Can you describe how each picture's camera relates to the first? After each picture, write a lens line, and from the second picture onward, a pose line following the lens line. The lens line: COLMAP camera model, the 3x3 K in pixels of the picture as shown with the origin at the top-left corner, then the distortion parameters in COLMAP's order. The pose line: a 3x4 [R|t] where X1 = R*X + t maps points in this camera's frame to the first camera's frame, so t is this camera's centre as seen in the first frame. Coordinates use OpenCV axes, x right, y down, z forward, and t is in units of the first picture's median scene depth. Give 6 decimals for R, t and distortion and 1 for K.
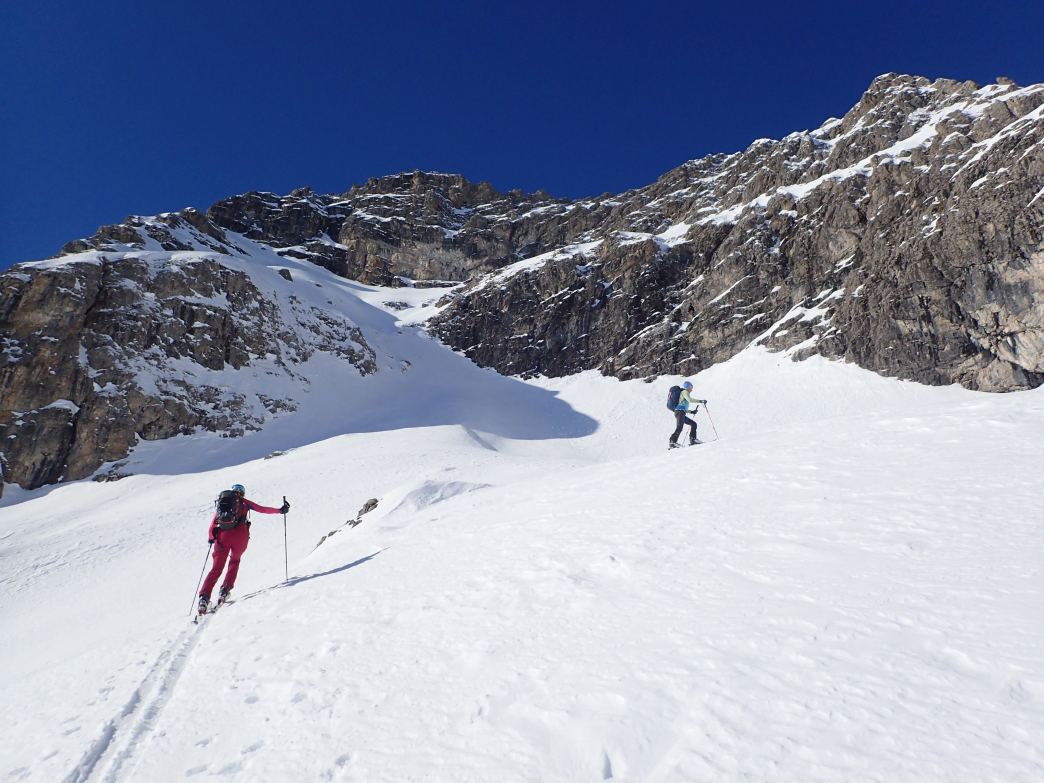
lens RADIAL K [[762.6, 0, 522.2], [0, 762.6, 378.4], [0, 0, 1]] dist [-0.004530, -0.012006]
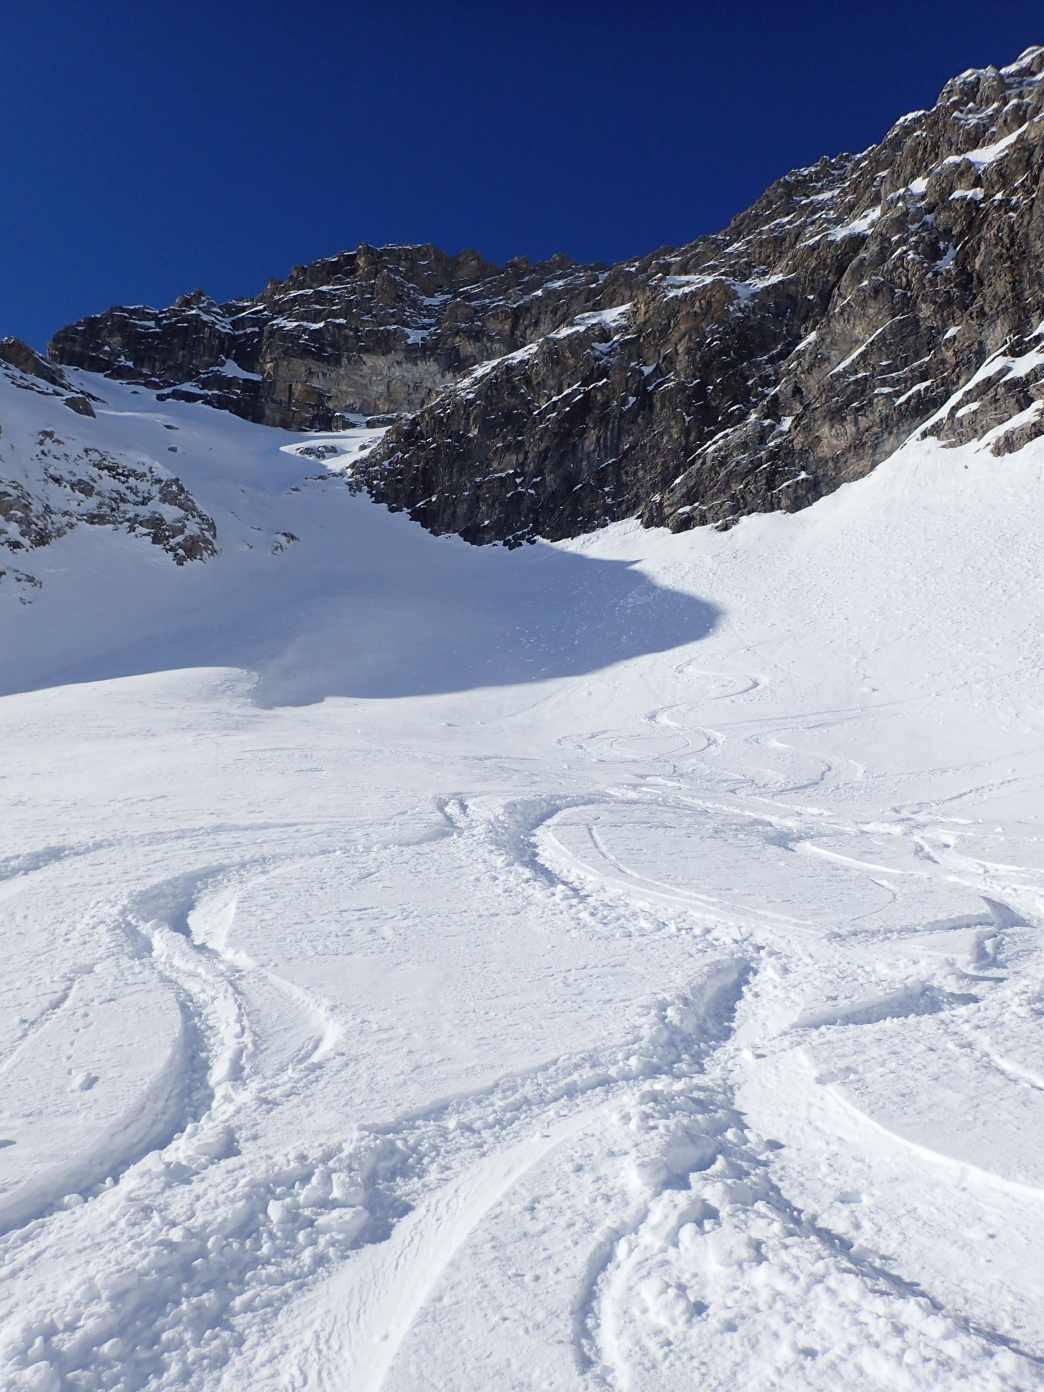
lens RADIAL K [[1016.8, 0, 533.1], [0, 1016.8, 691.4], [0, 0, 1]] dist [-0.004530, -0.012006]
pose [[0.993322, -0.086630, -0.076203, 0.065434], [0.095285, 0.988379, 0.118436, 0.017941], [0.065058, -0.124906, 0.990033, 0.217813]]
